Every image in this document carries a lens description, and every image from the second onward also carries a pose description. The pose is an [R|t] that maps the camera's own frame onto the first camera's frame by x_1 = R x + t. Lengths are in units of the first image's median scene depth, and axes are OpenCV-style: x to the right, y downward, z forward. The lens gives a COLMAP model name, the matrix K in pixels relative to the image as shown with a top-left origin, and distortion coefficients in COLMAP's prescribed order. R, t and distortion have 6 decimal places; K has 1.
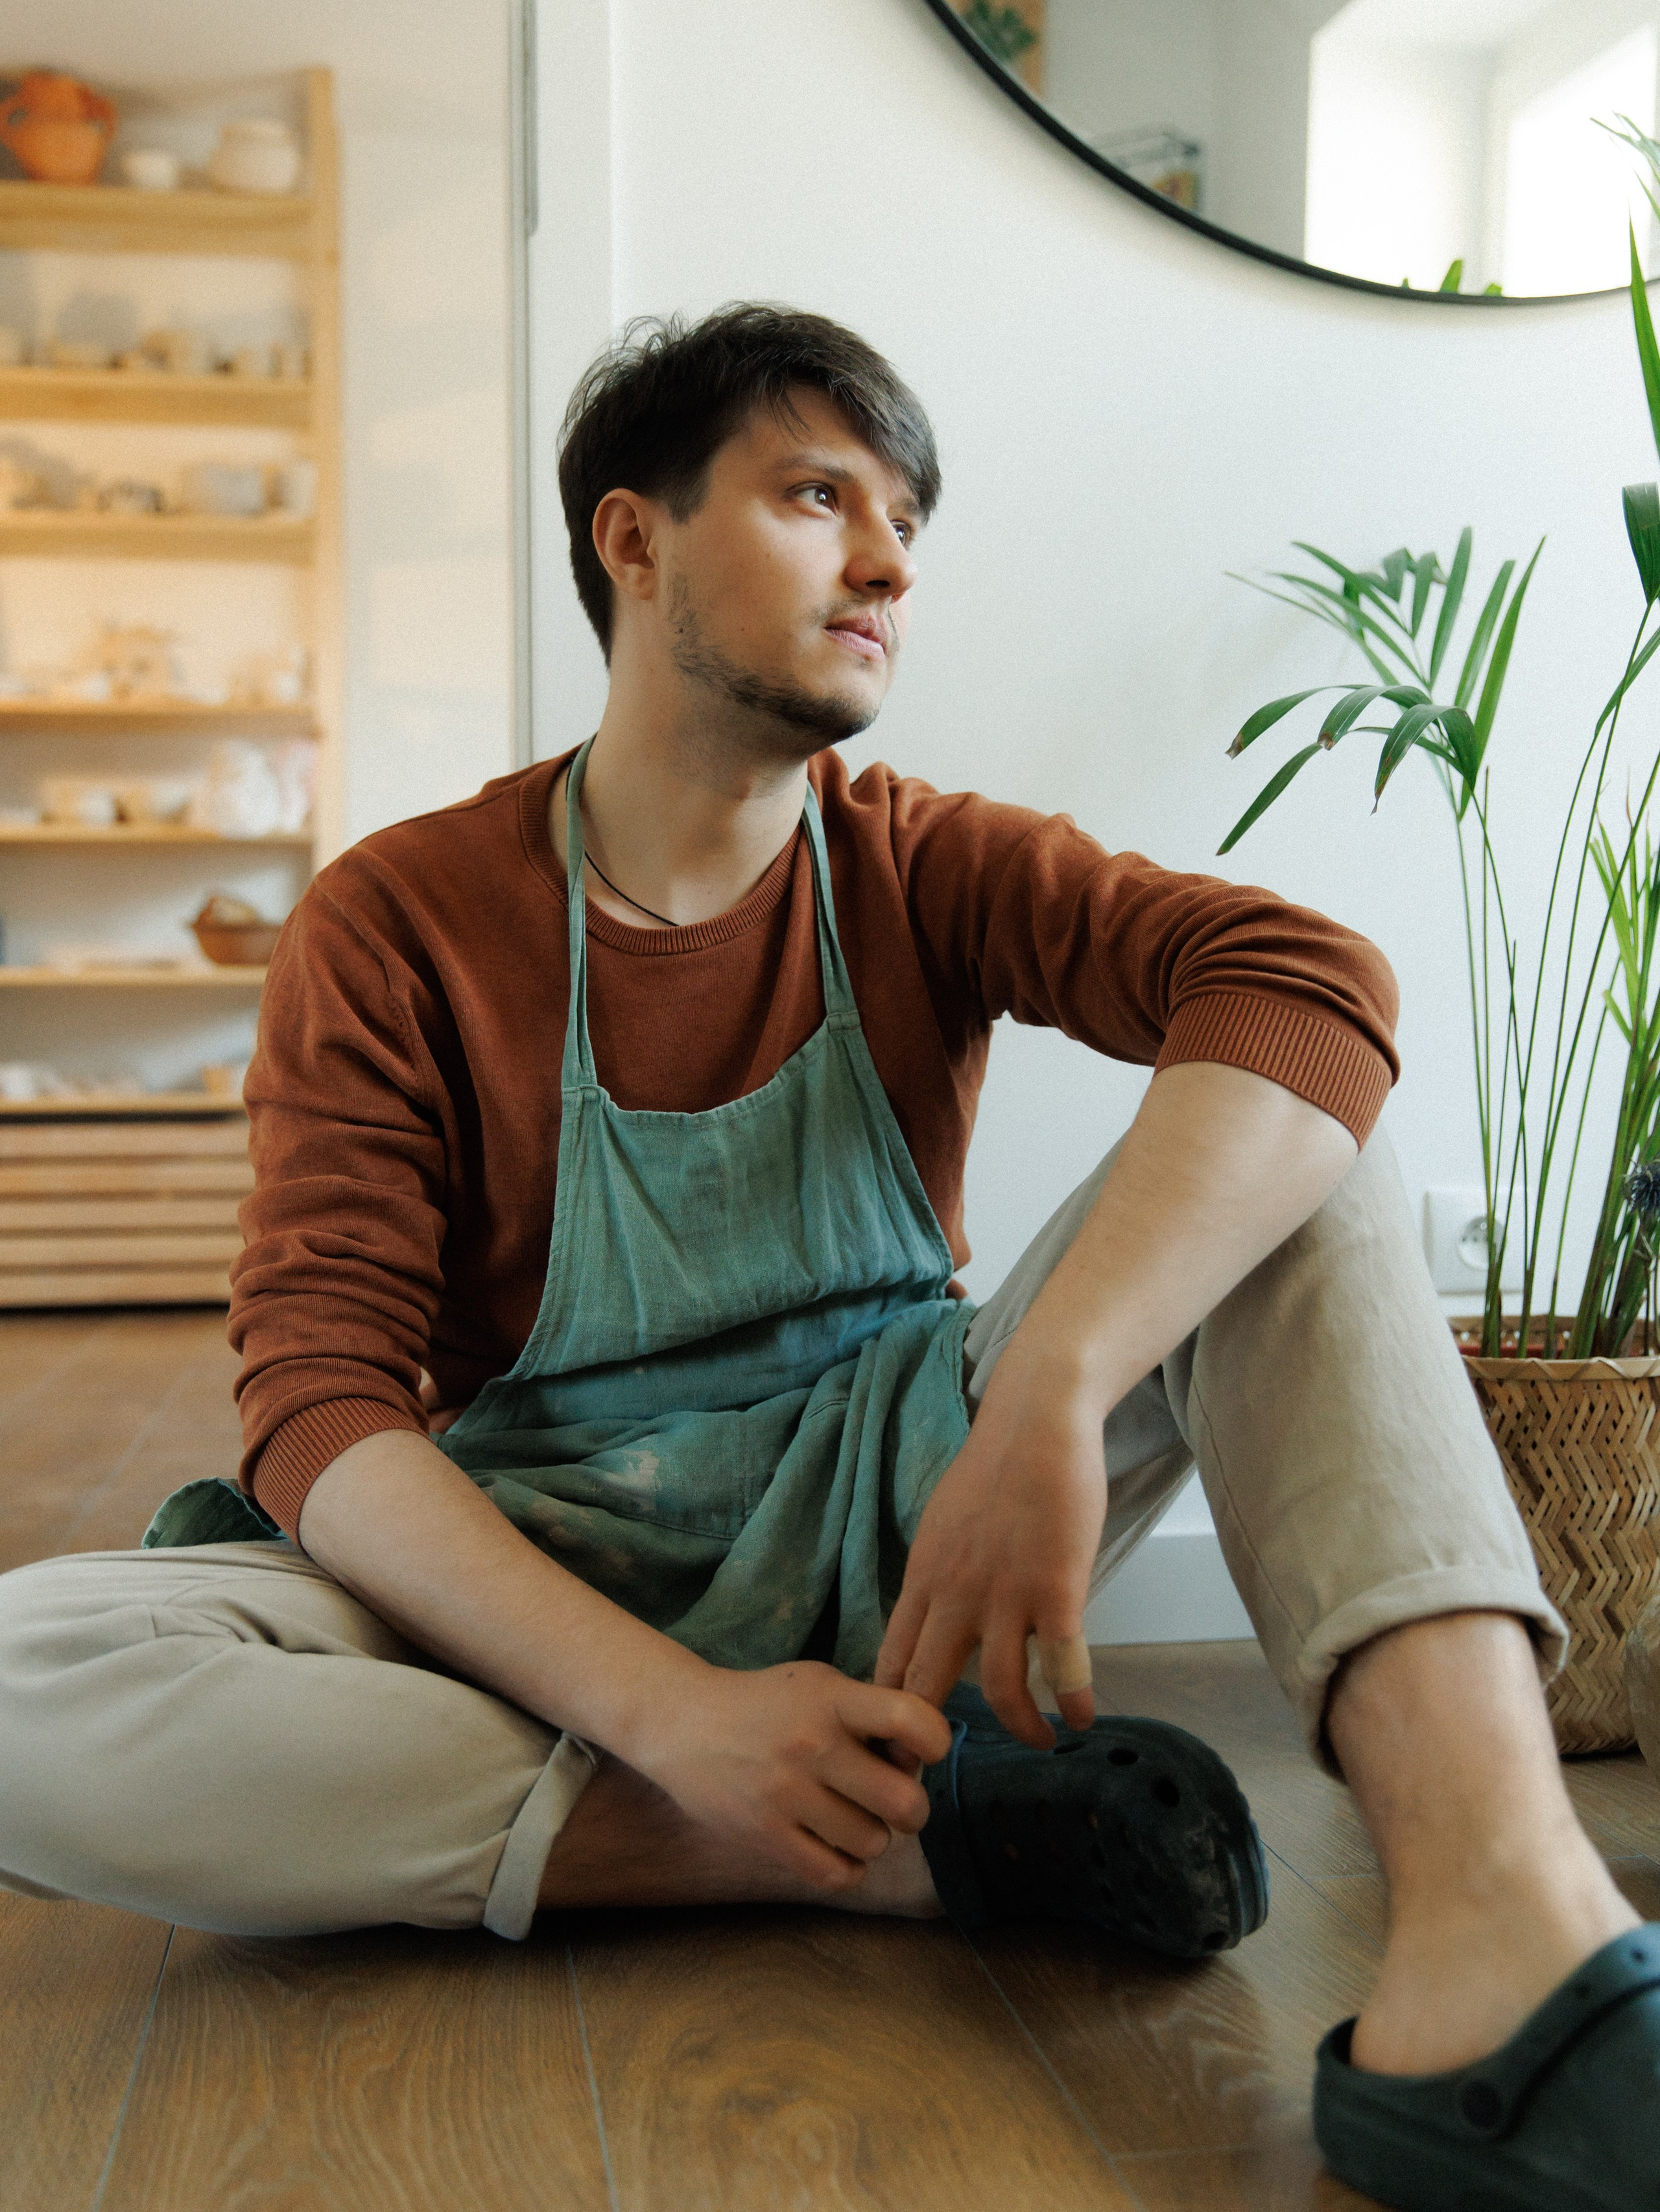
lens RADIAL K [[2299.8, 0, 827.1], [0, 2299.8, 1104.2], [0, 0, 1]] dist [0.015613, 0.000000]
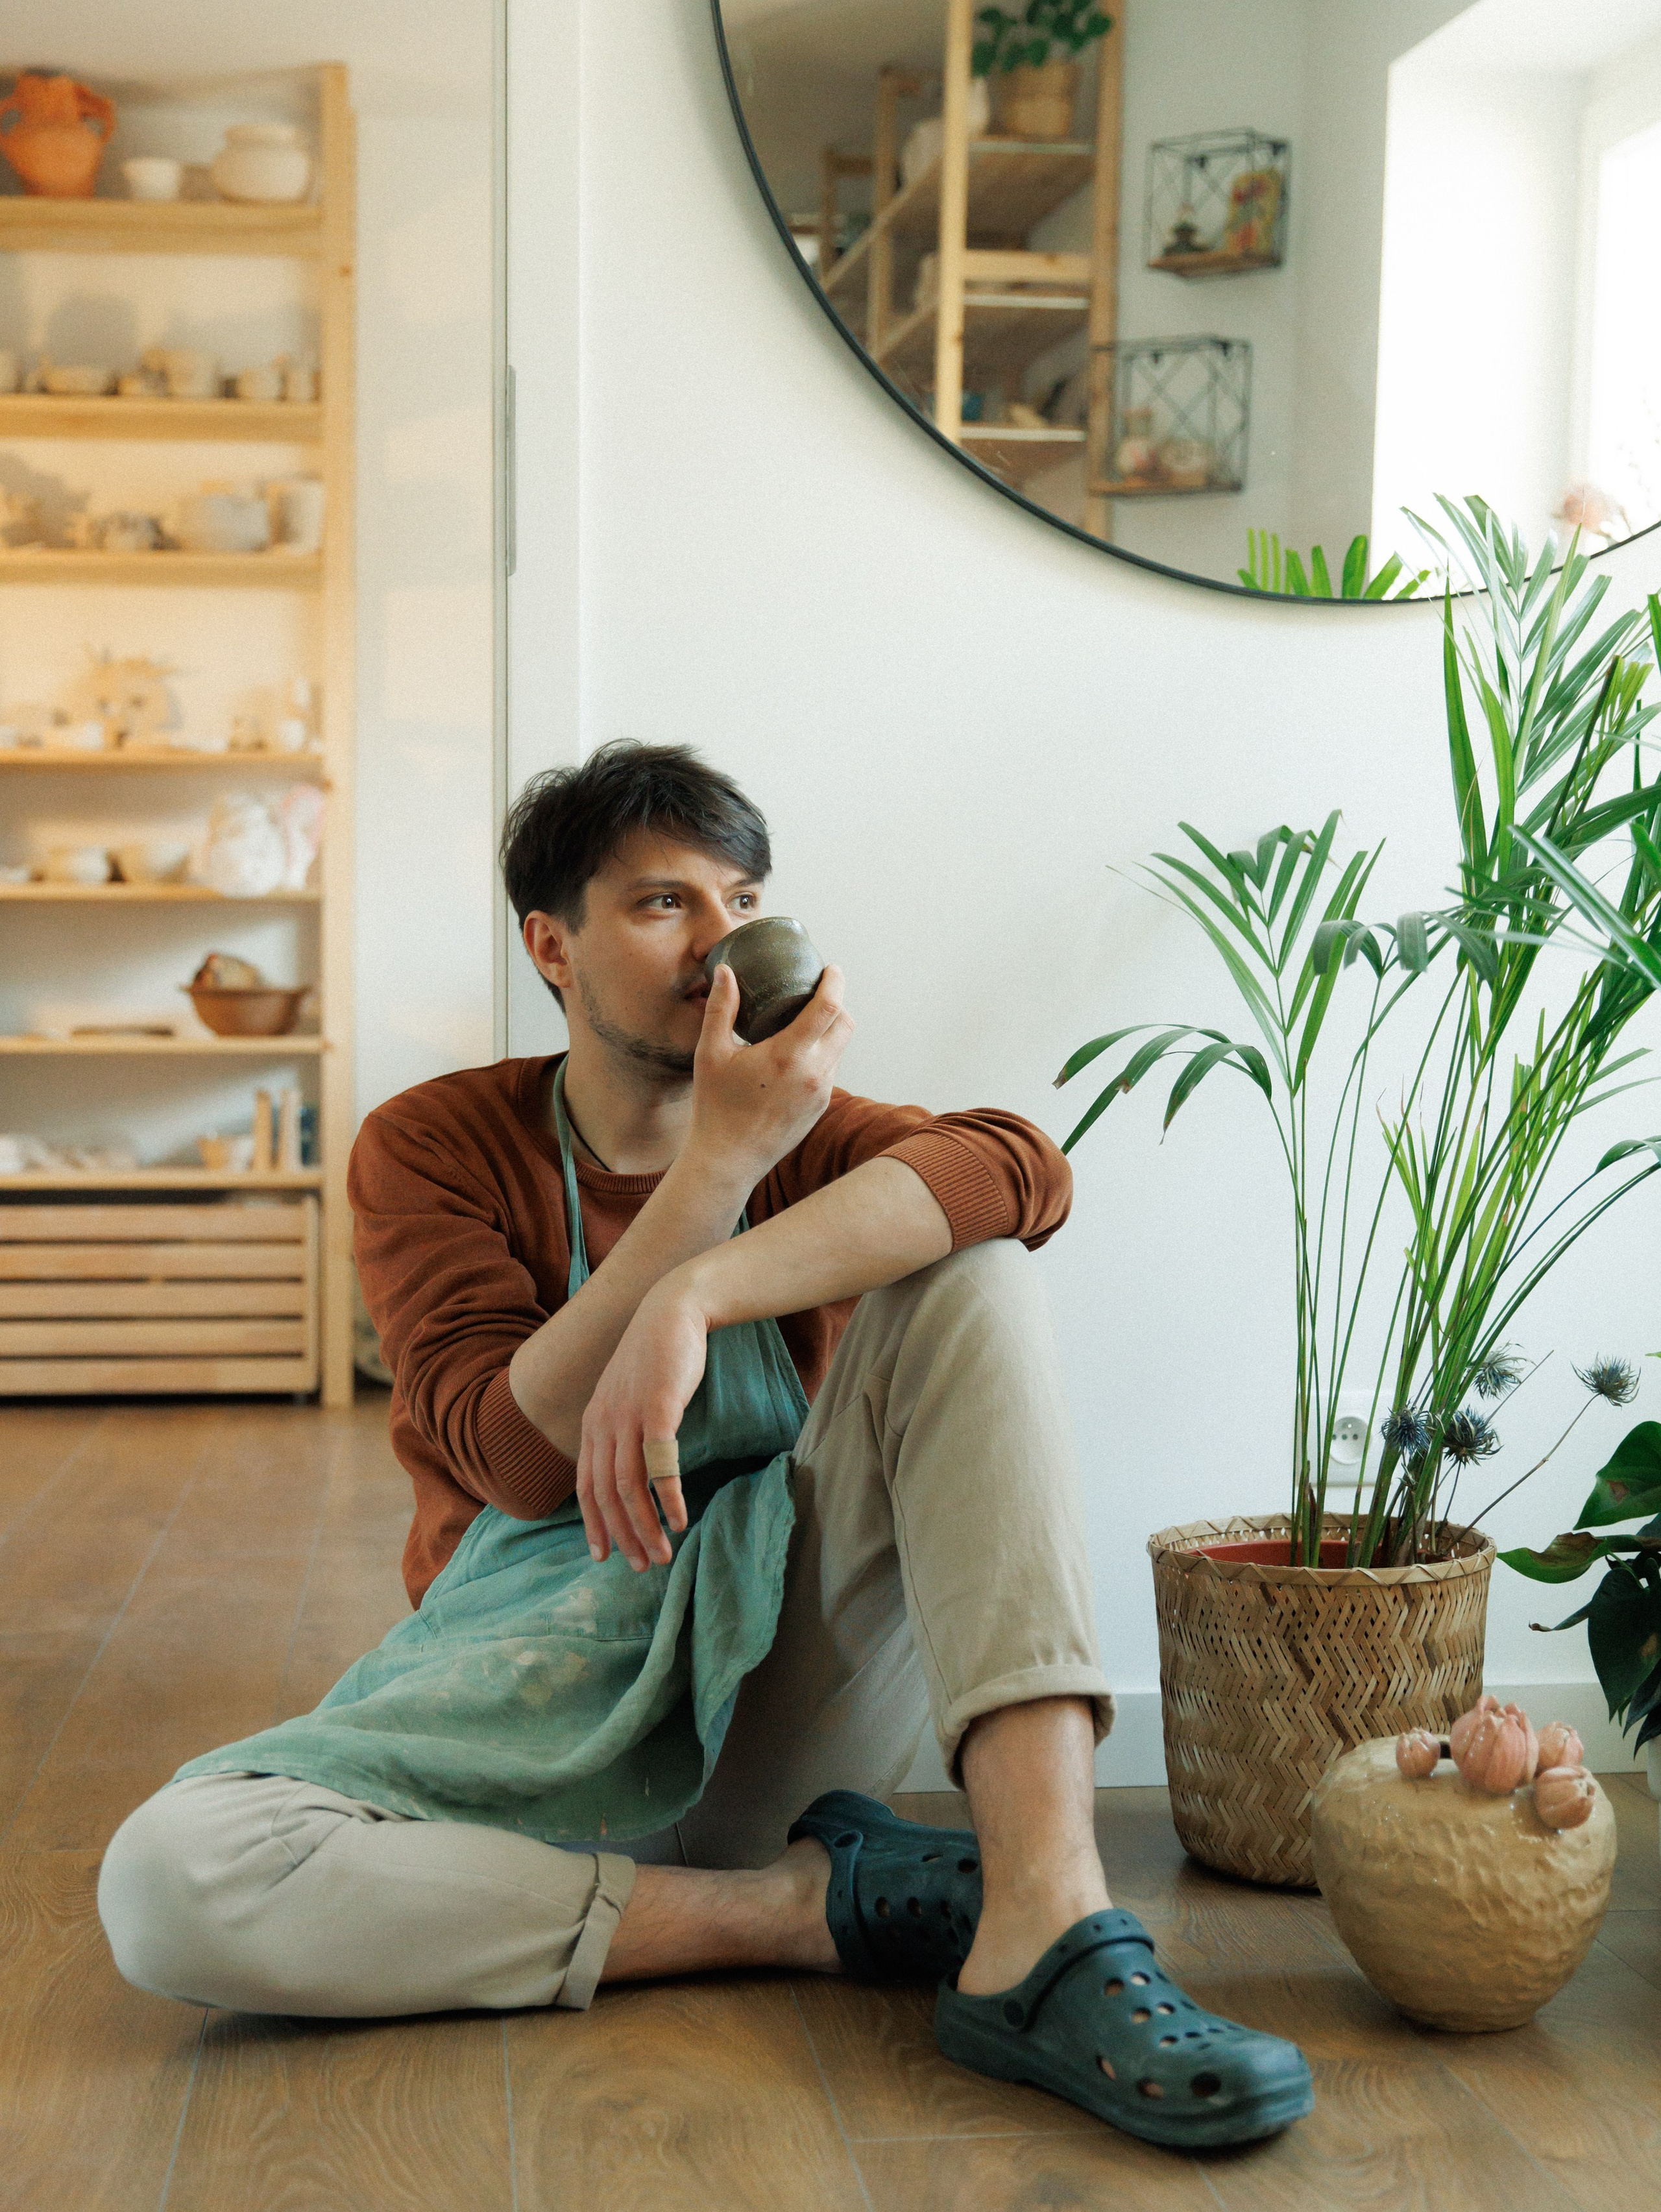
lens RADIAL K [[3032.1, 0, 836.8], [0, 3032.1, 1115.6], [0, 0, 1]] dist [0.018001, 0.000000]
pose [[0.998728, 0.012023, -0.048960, 0.057968], [-0.011065, 0.999743, 0.019809, -0.068784], [0.049186, -0.019242, 0.998604, -0.267913]]
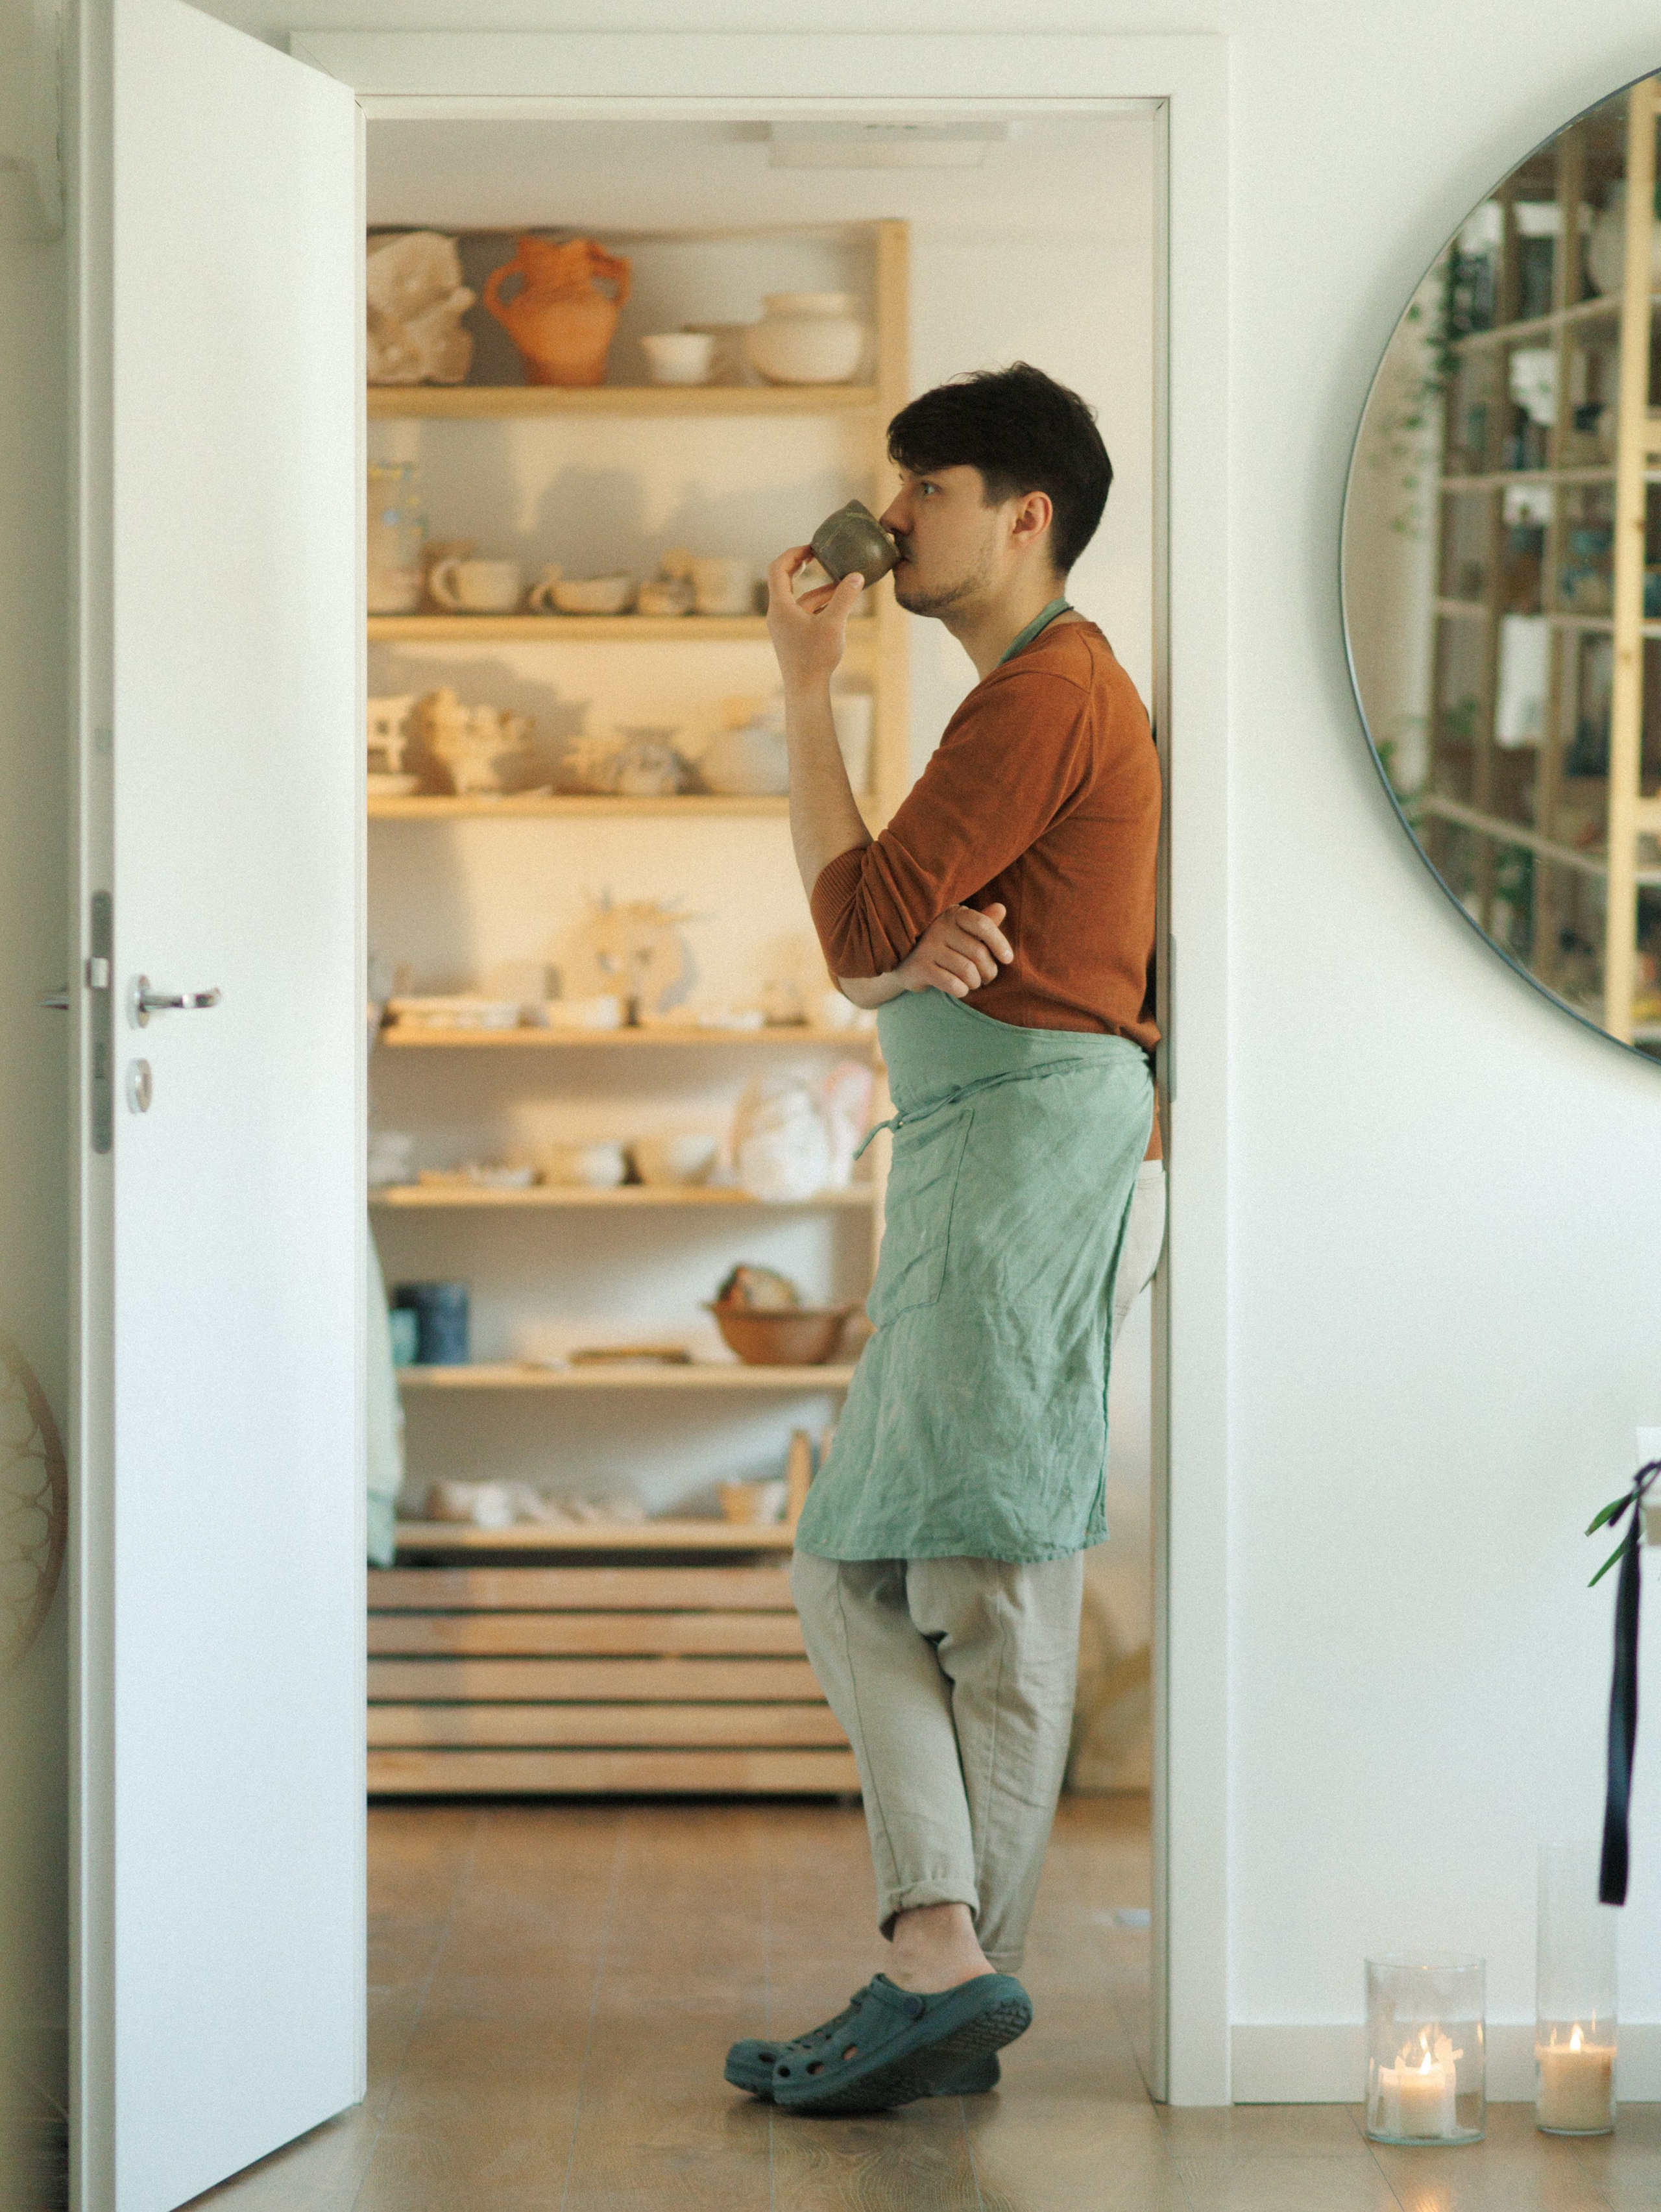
lens RADIAL K [[6805.9, 0, 824.9], [0, 6805.9, 1103.2], [0, 0, 1]] dist [0.042285, 0.000000]
pose [[0.985974, 0.008126, -0.166698, 0.182004], [-0.008707, 0.999958, -0.002755, -0.179772], [0.166669, 0.004167, 0.986004, -1.601355]]
